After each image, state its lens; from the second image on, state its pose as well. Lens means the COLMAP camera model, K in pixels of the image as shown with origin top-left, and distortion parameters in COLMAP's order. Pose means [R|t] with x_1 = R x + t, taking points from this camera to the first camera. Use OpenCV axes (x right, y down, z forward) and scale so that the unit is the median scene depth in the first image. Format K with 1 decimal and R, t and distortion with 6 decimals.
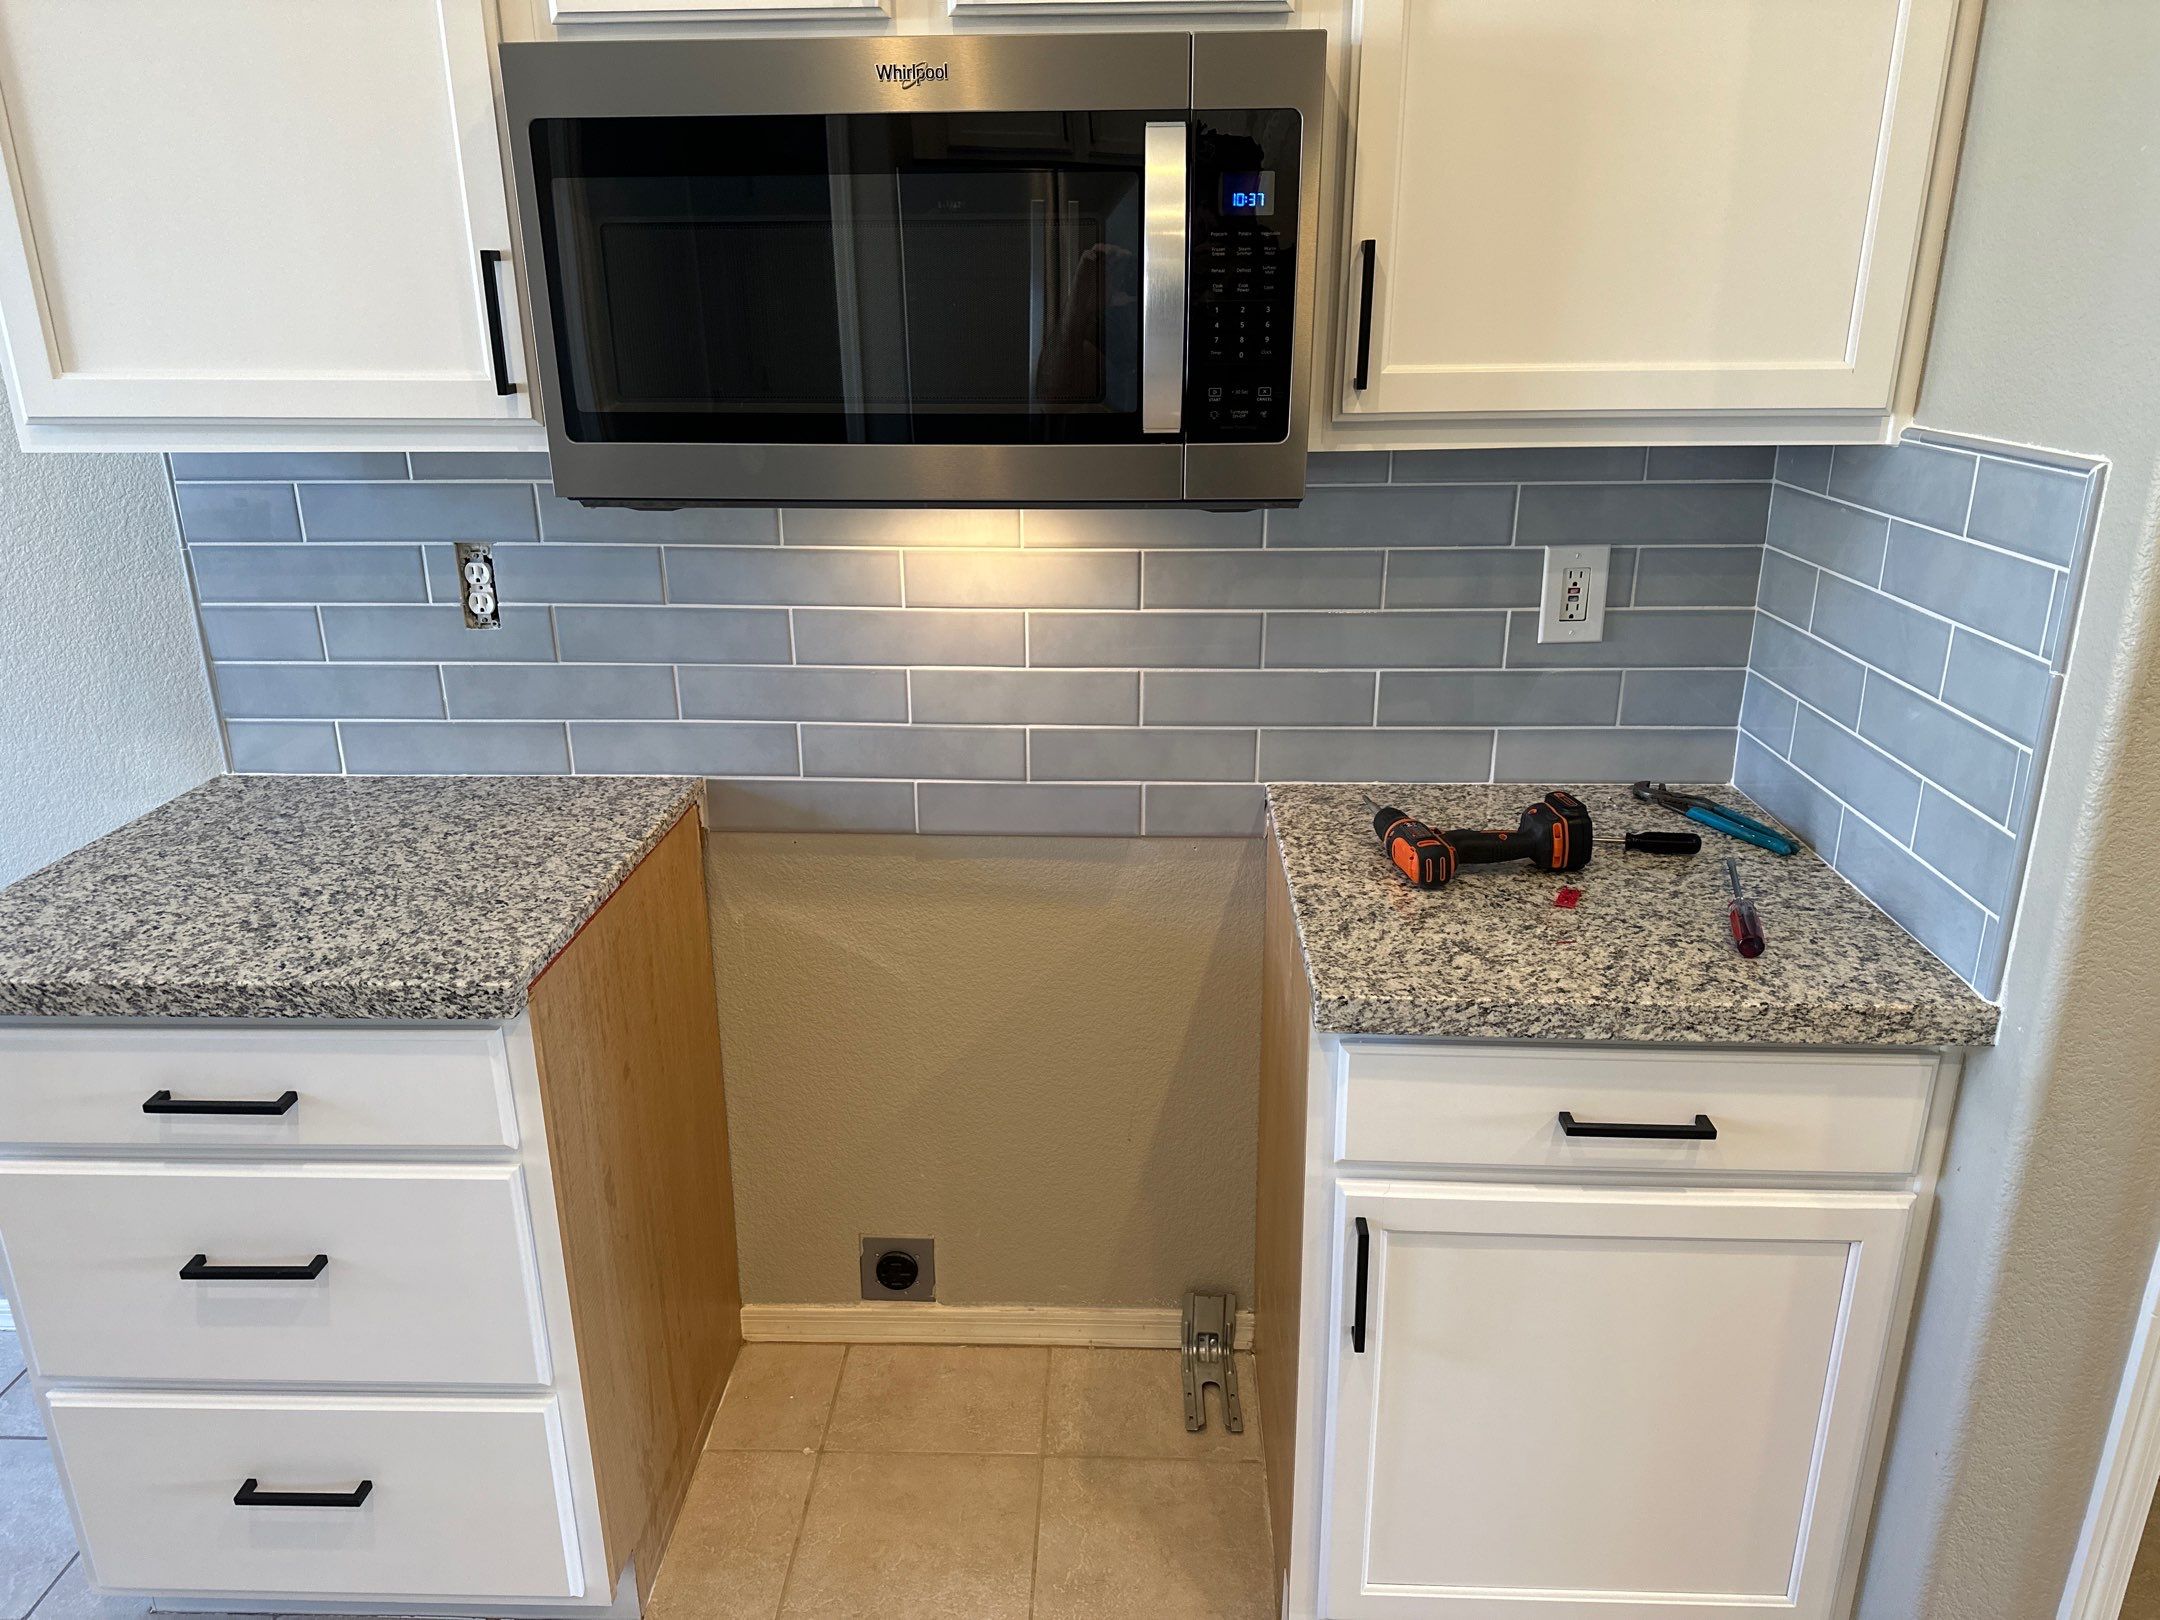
lens RADIAL K [[1520.5, 0, 1076.3], [0, 1520.5, 819.5], [0, 0, 1]] dist [0.126127, -0.193992]
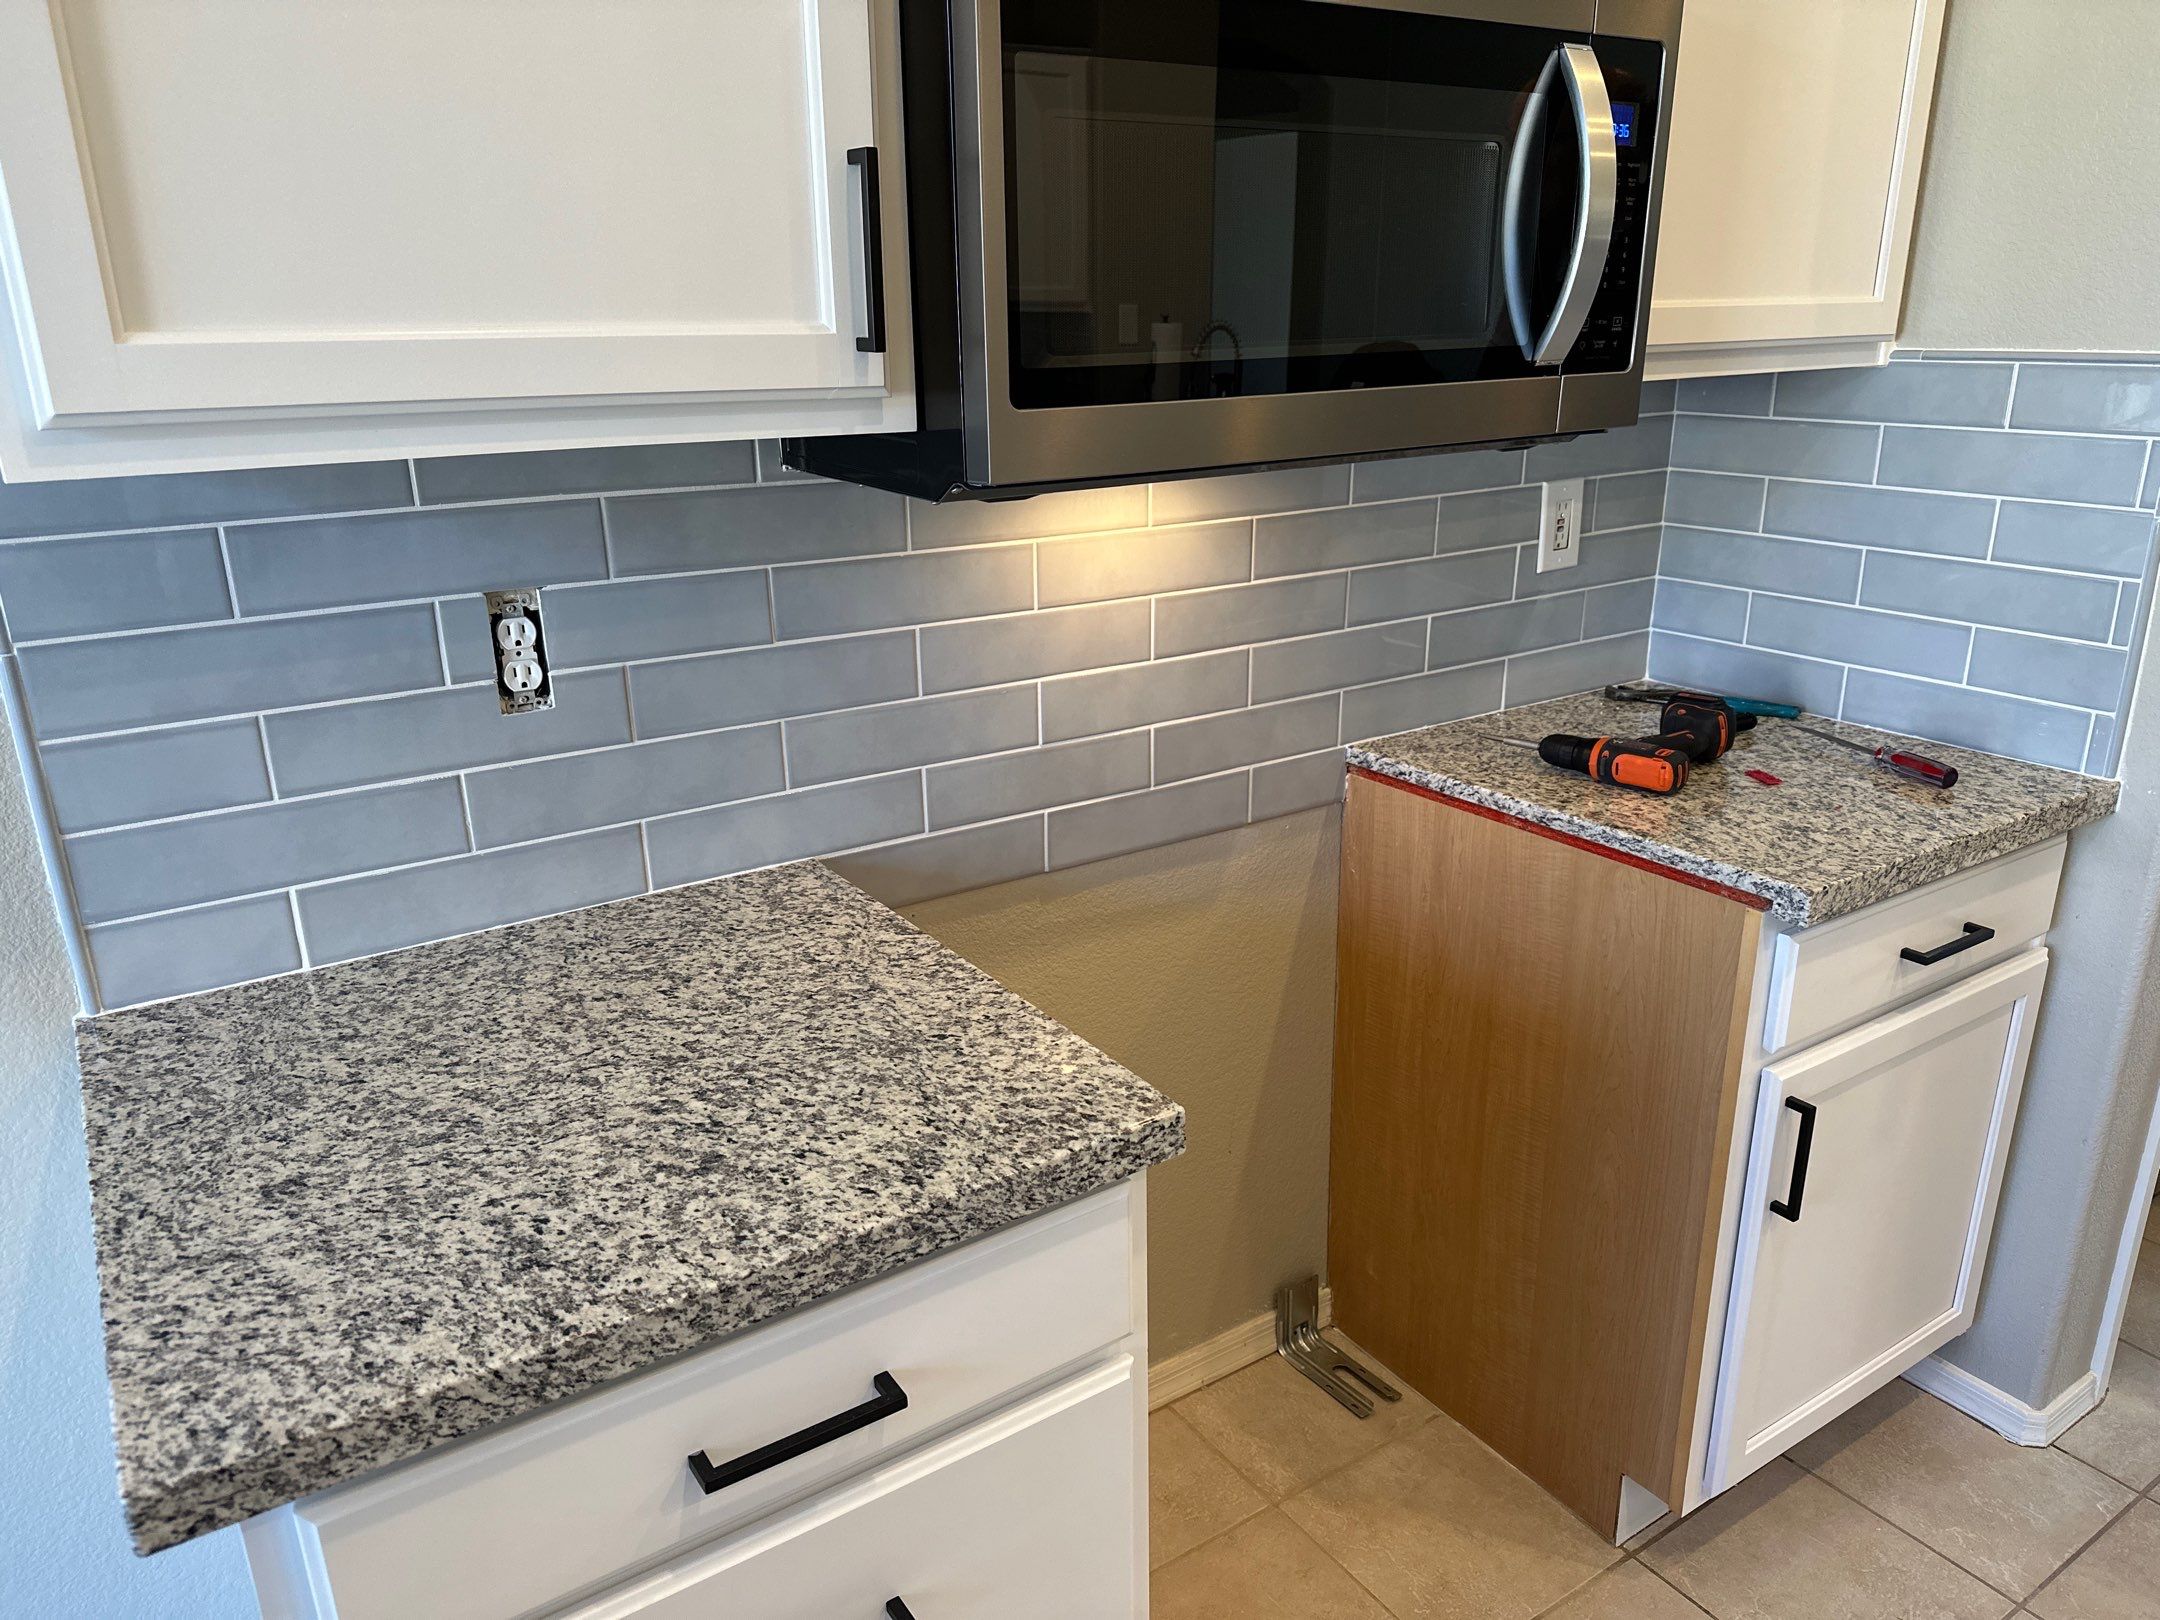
lens RADIAL K [[1519.0, 0, 1078.9], [0, 1519.0, 818.6], [0, 0, 1]] dist [0.163862, -0.301595]
pose [[0.807068, -0.191171, 0.558654, -0.603683], [0.201197, 0.978553, 0.044198, -0.058404], [-0.555122, 0.076729, 0.828222, 0.293220]]
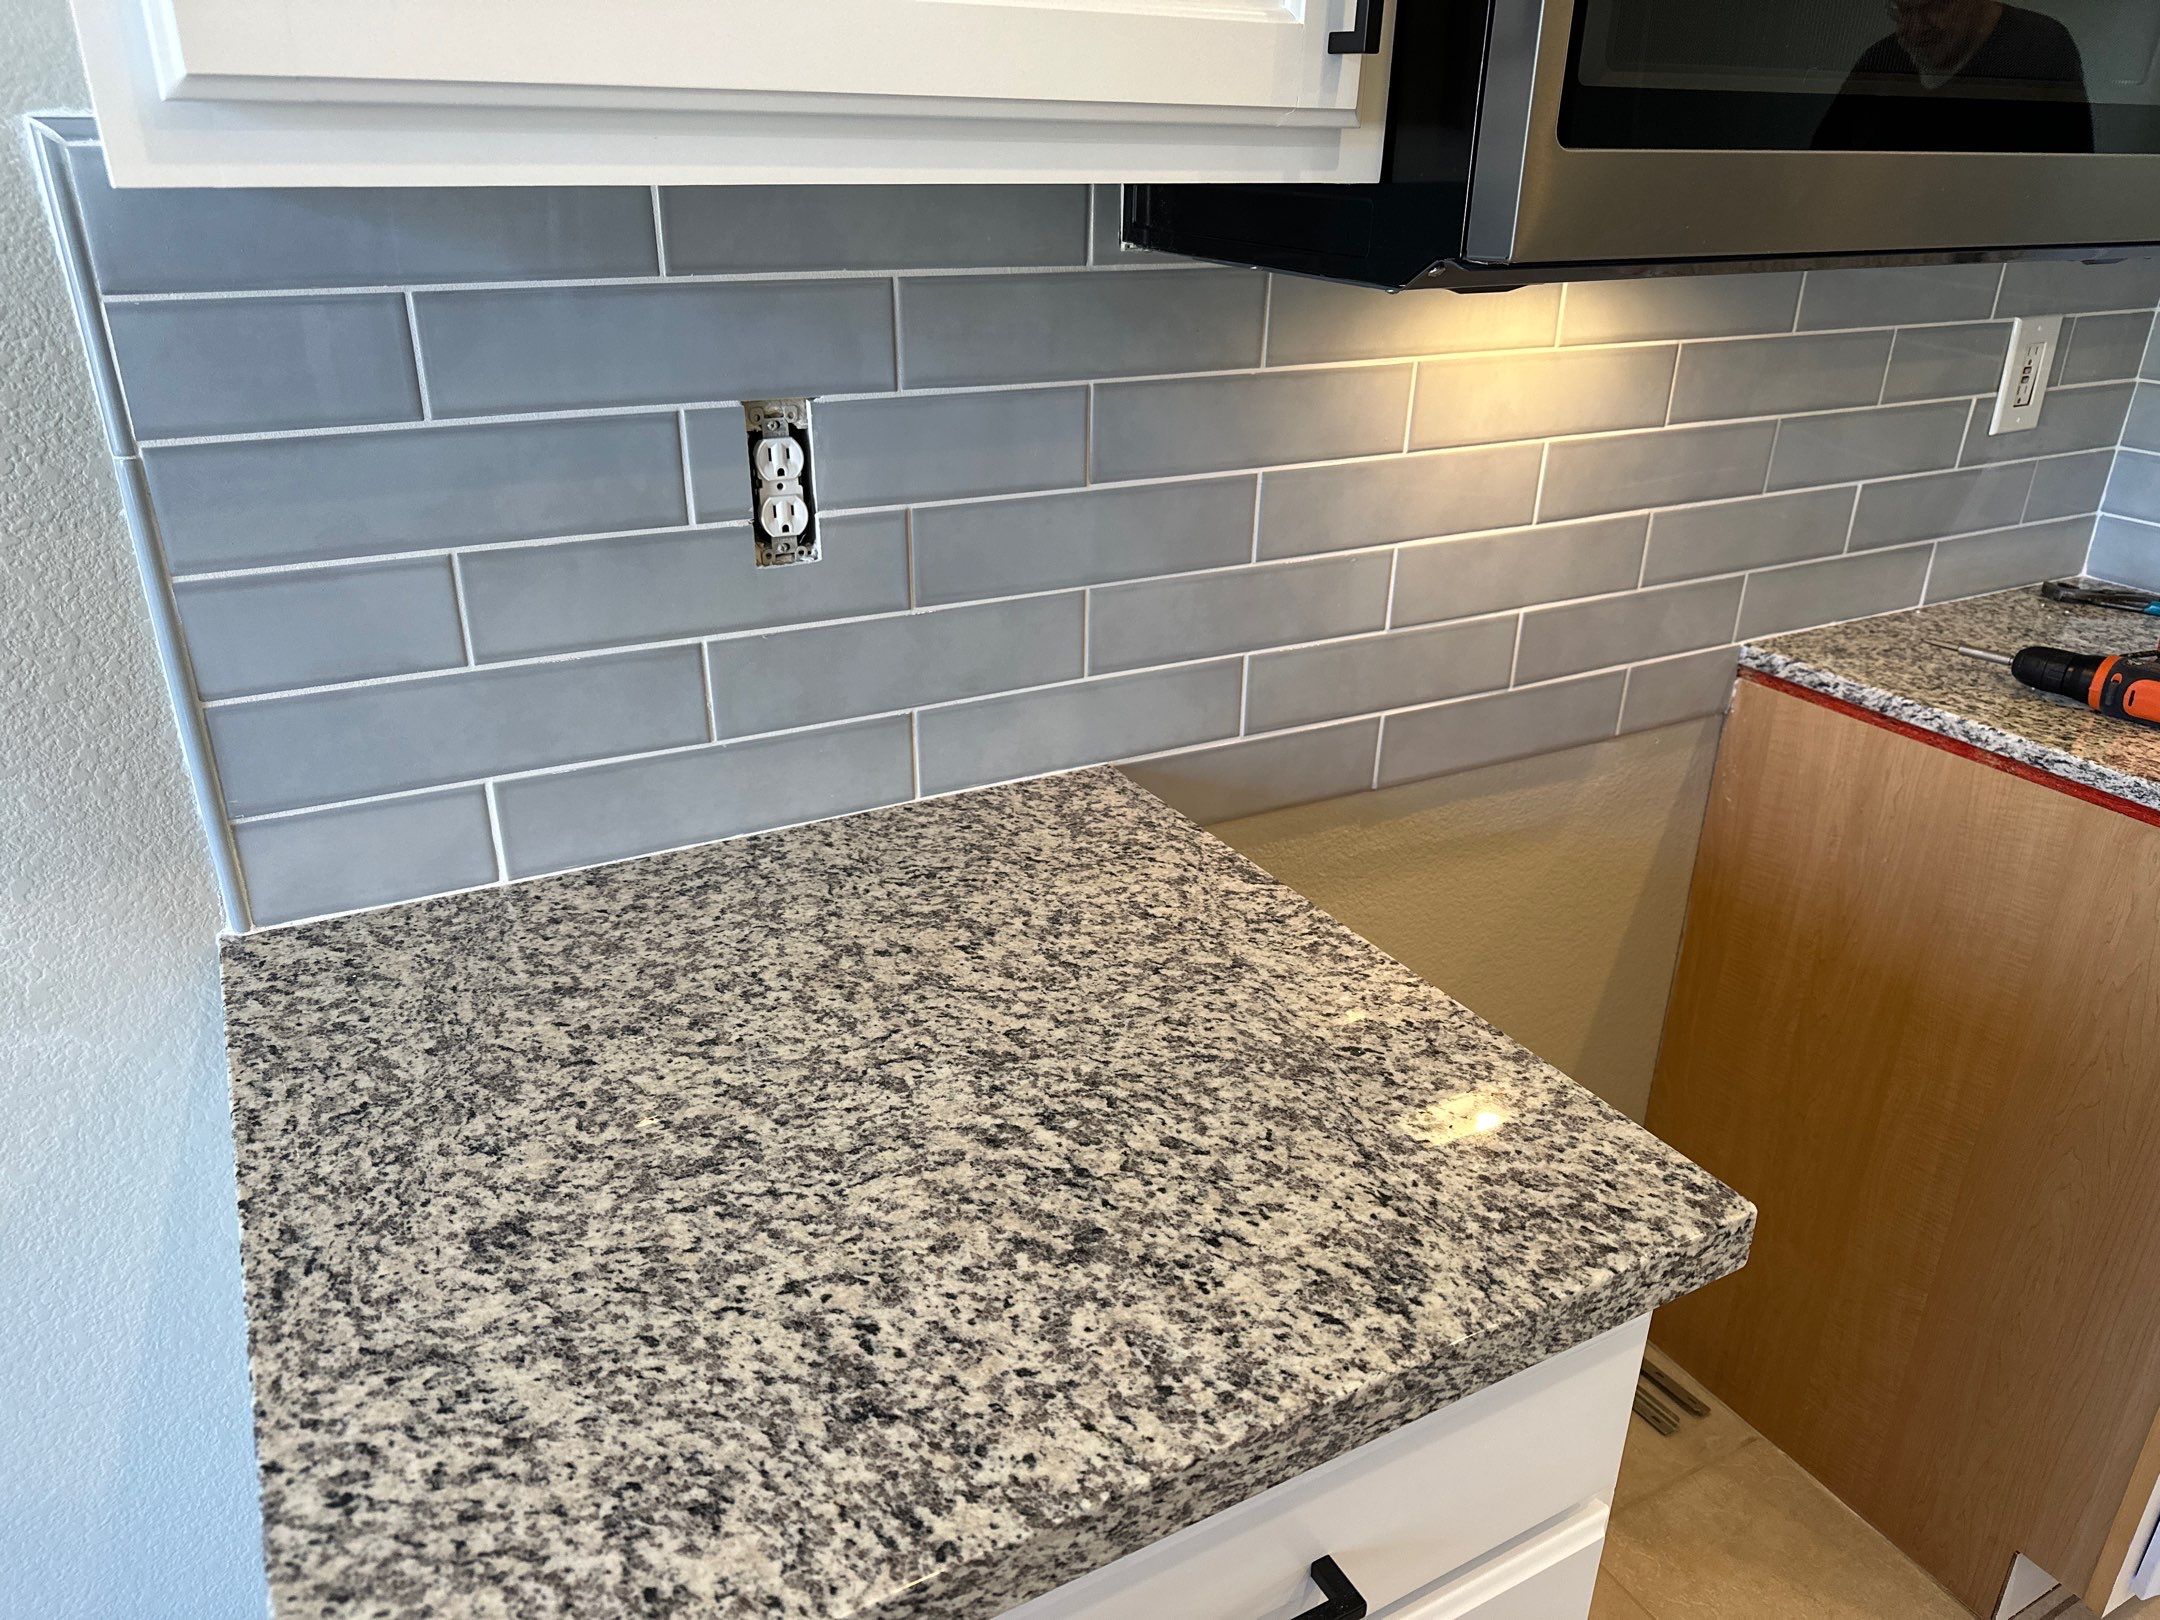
lens RADIAL K [[1516.2, 0, 1080.0], [0, 1516.2, 810.0], [0, 0, 1]] dist [0.215099, -0.446218]
pose [[0.853130, -0.192052, 0.485061, -0.593593], [0.150144, 0.980823, 0.124265, -0.093548], [-0.499625, -0.033185, 0.865606, 0.498834]]
